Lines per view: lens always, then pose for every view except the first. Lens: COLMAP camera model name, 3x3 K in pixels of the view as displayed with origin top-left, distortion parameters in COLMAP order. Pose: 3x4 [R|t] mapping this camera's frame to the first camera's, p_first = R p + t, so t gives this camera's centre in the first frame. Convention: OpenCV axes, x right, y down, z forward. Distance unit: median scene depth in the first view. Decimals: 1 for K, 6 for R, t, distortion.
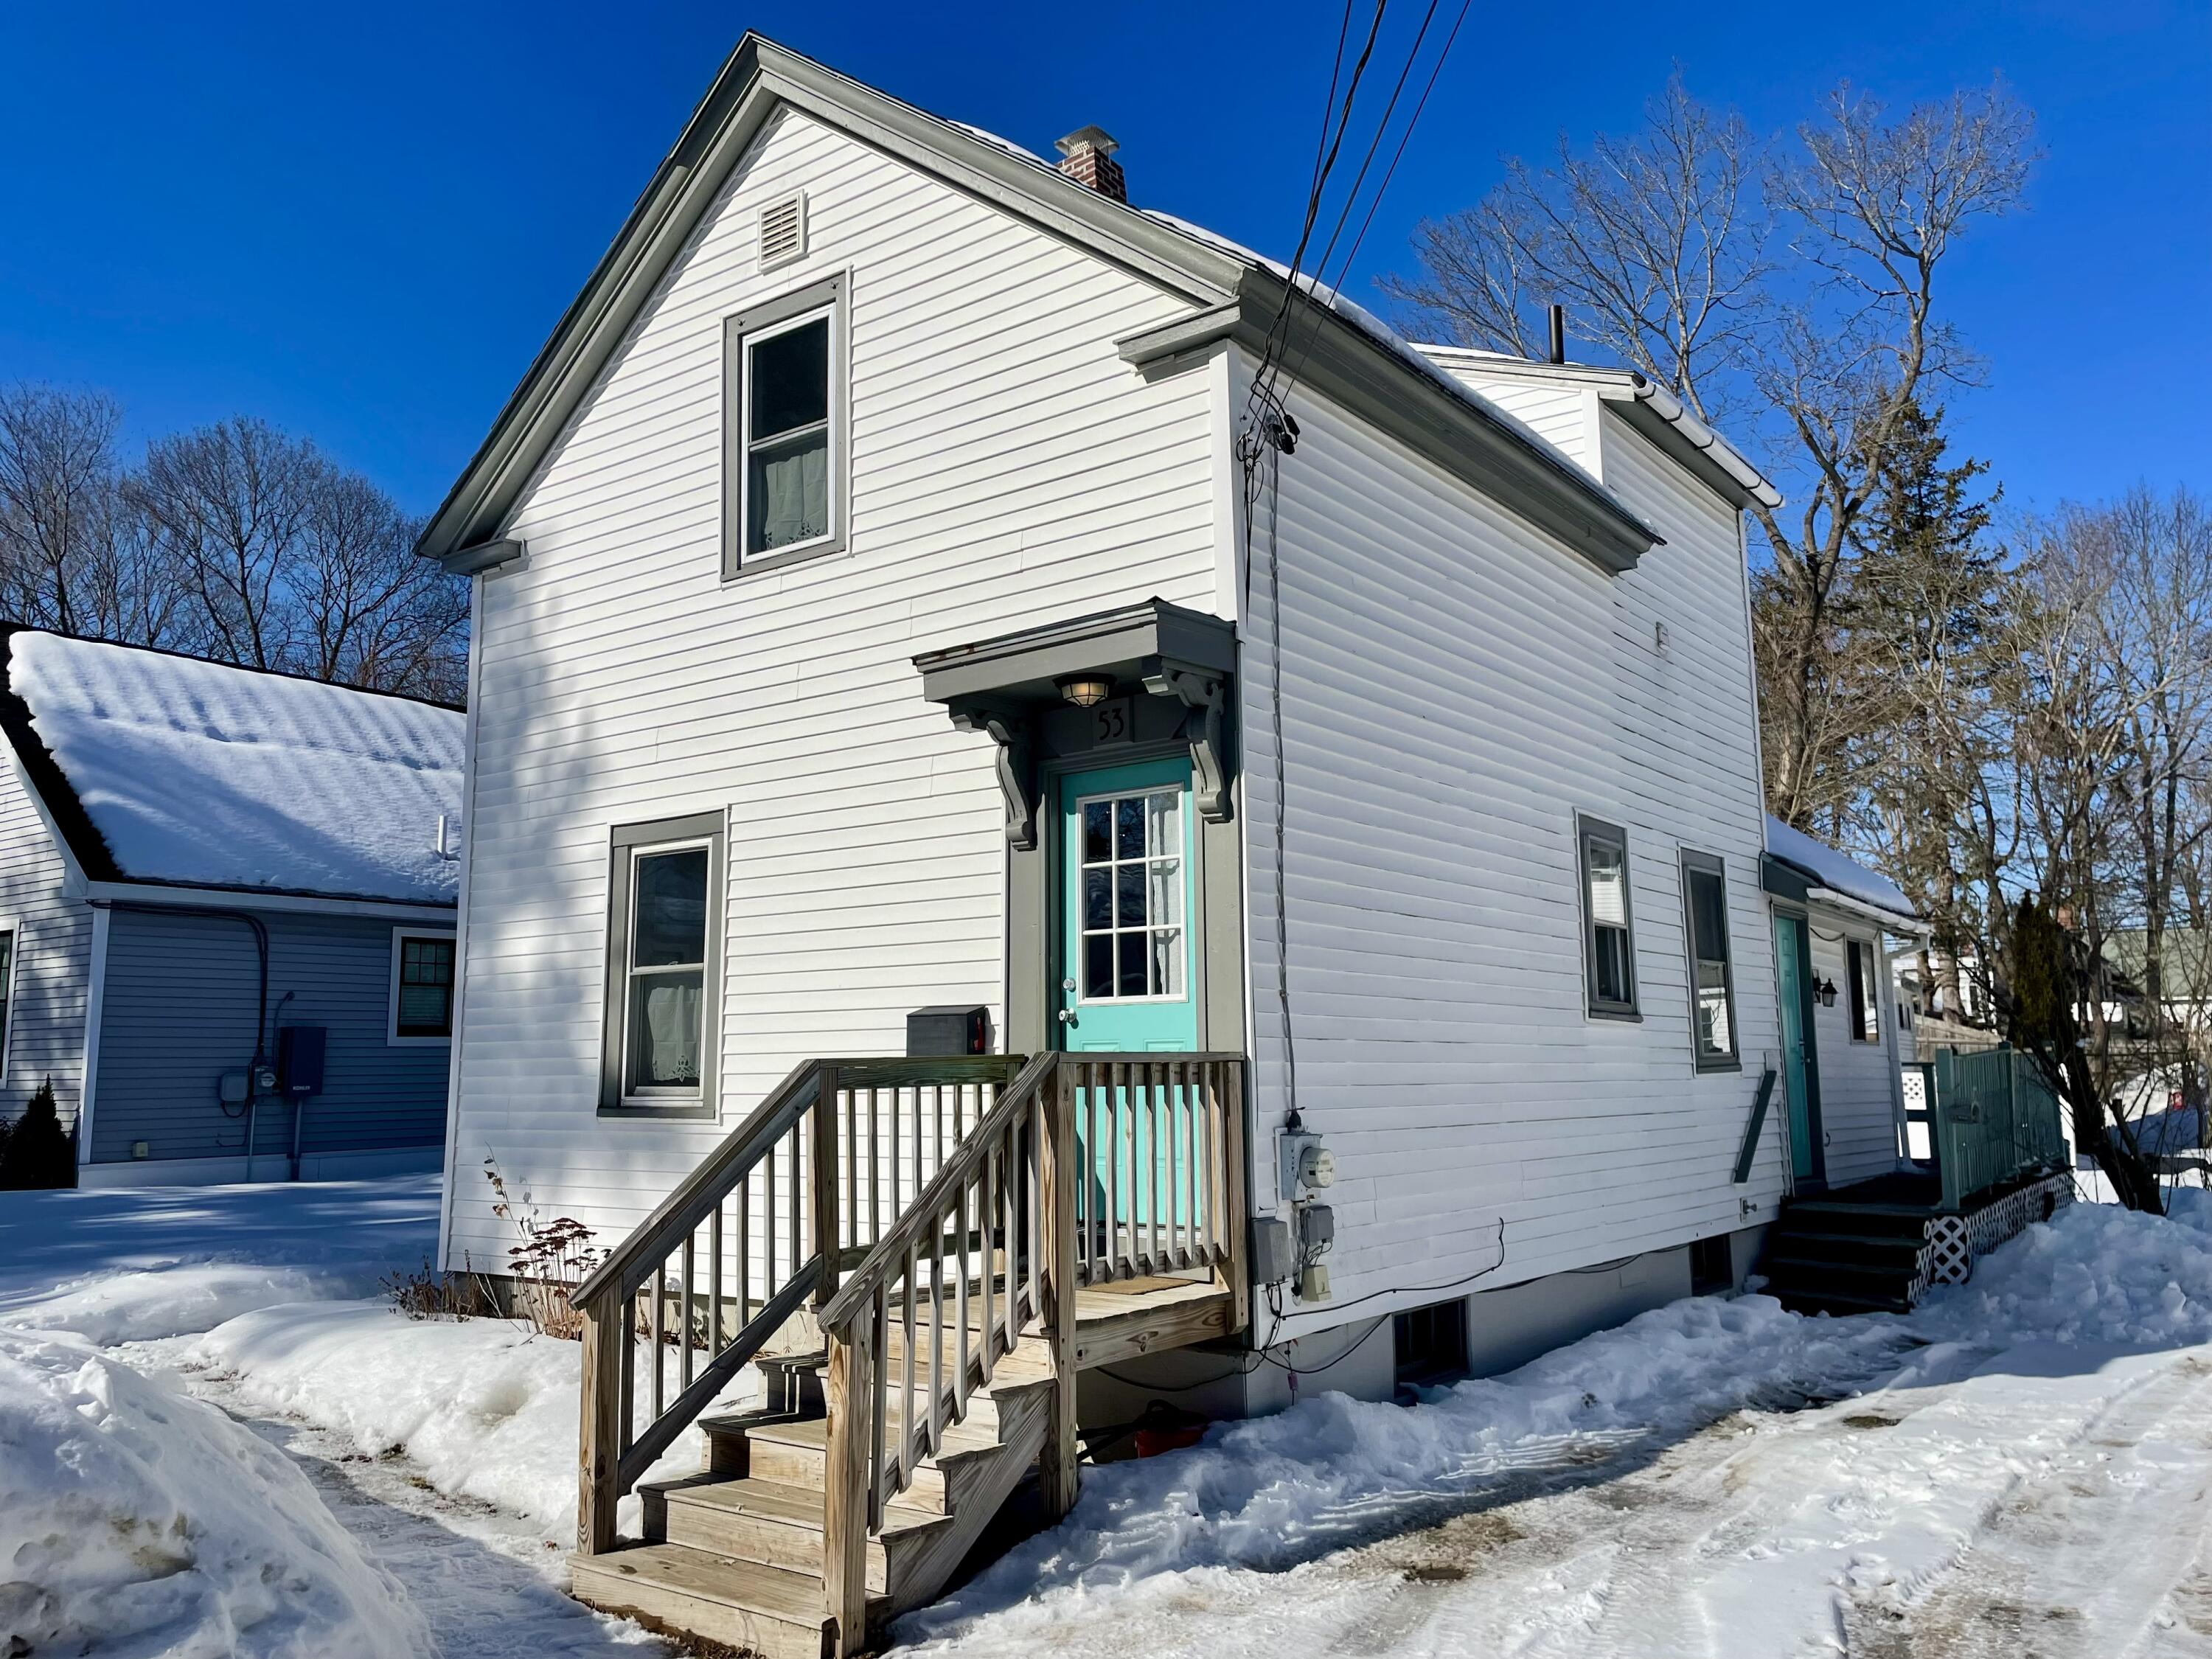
lens RADIAL K [[1705.0, 0, 1106.3], [0, 1705.0, 824.3], [0, 0, 1]] dist [0.061219, -0.000006]
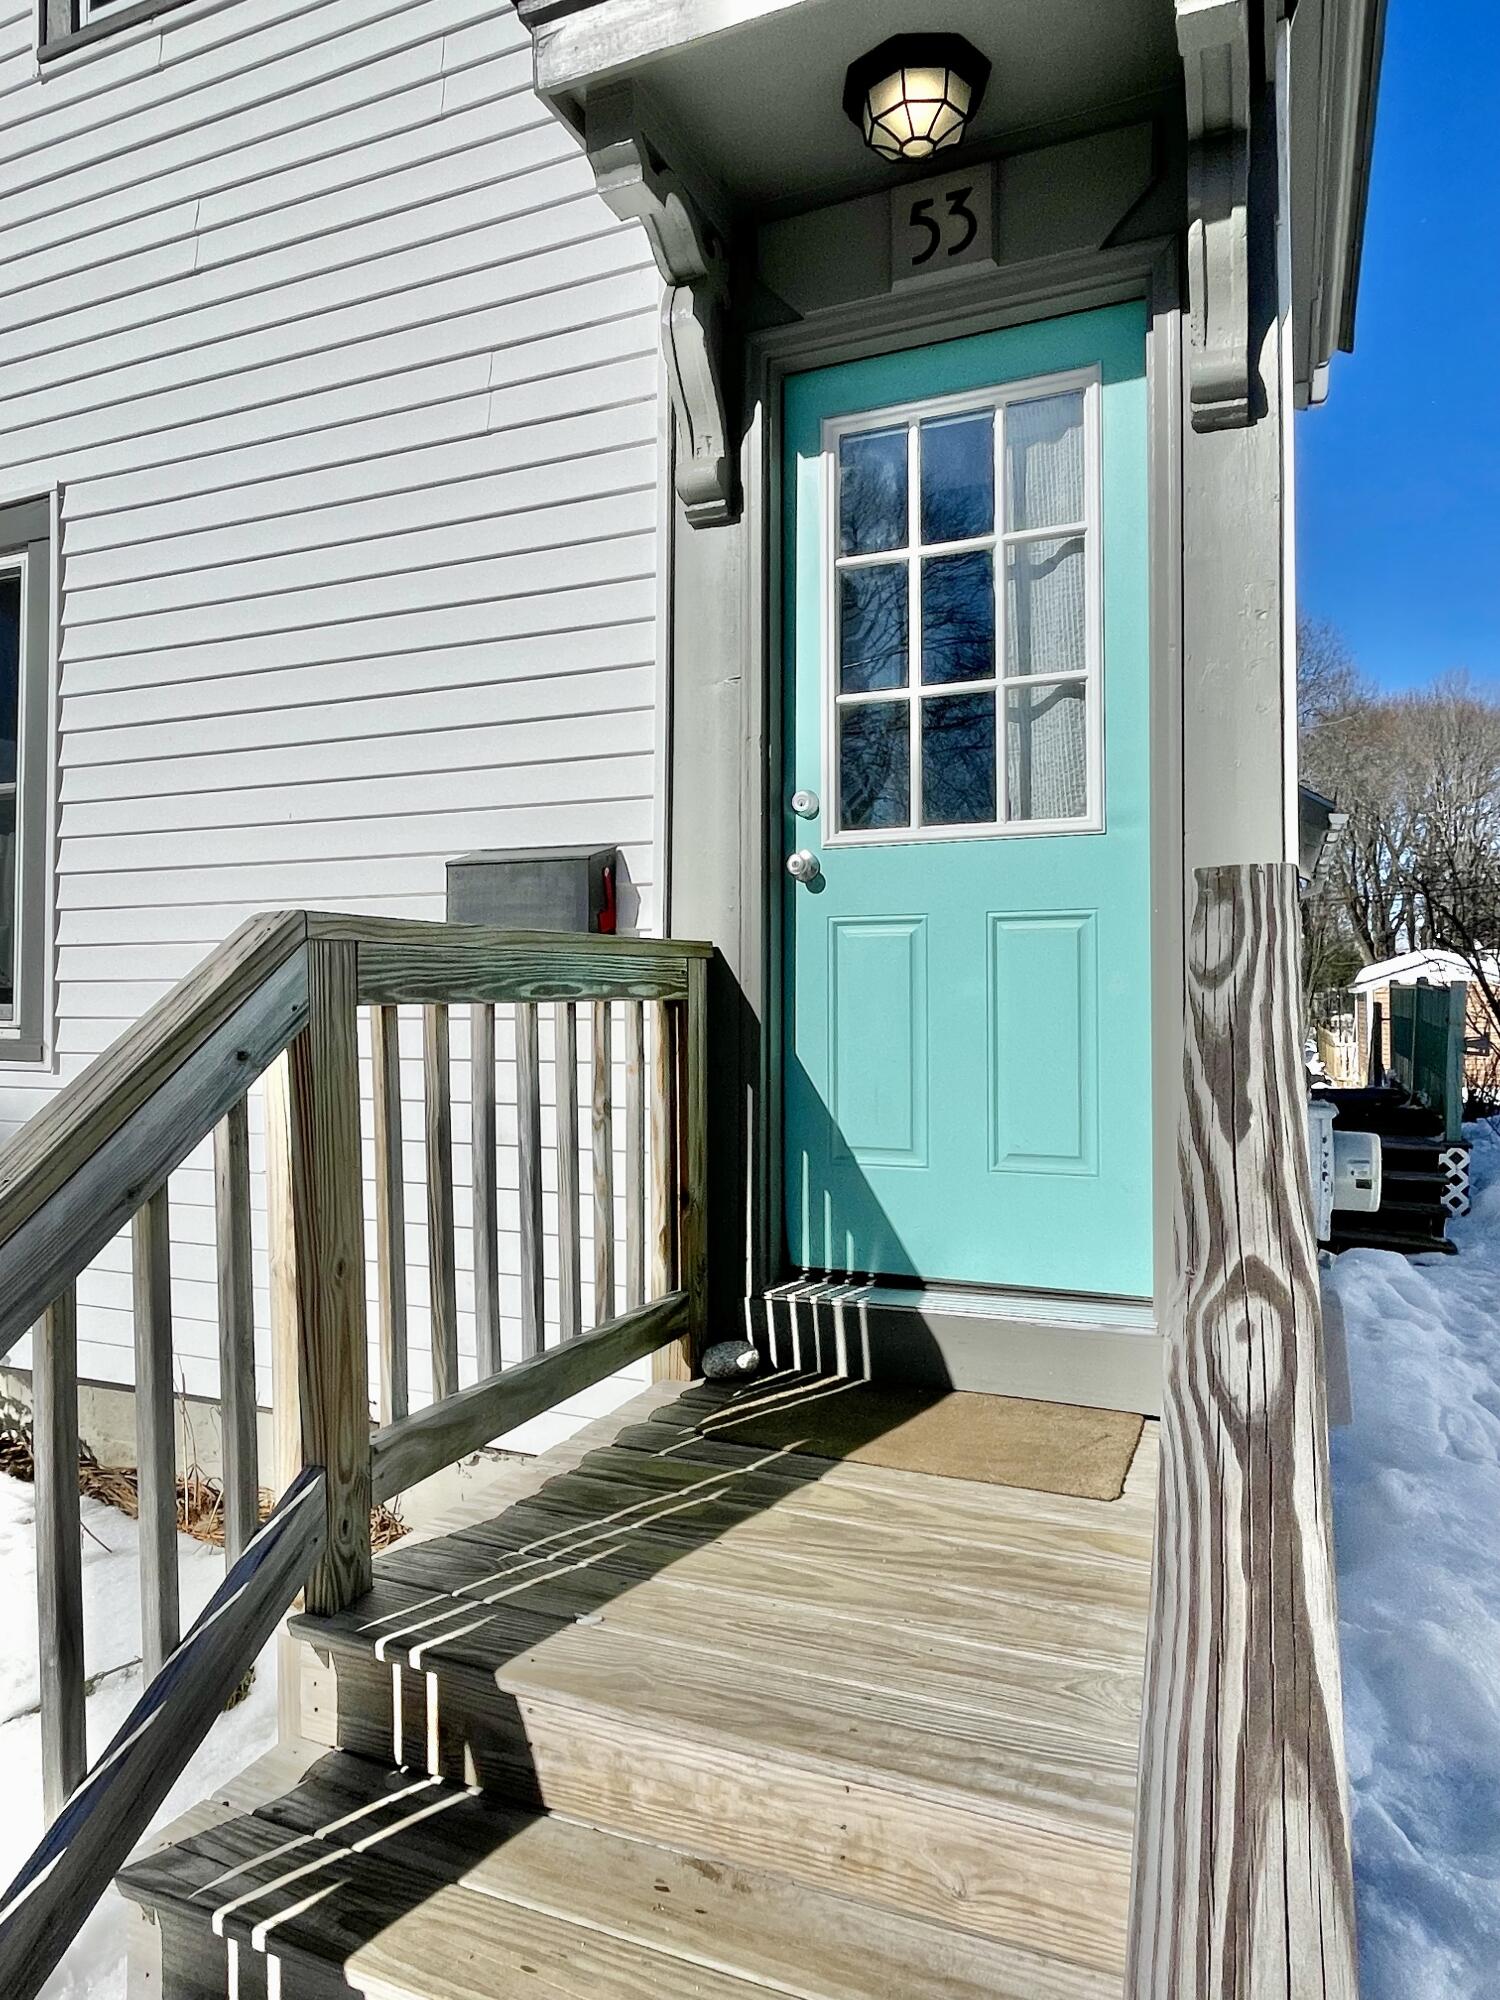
lens RADIAL K [[1264.3, 0, 753.8], [0, 1264.3, 1006.7], [0, 0, 1]] dist [-0.003232, -0.004911]
pose [[0.968162, 0.013291, 0.249973, -0.126093], [-0.048980, 0.989345, 0.137101, 0.102571], [-0.245487, -0.144979, 0.958497, 0.644802]]
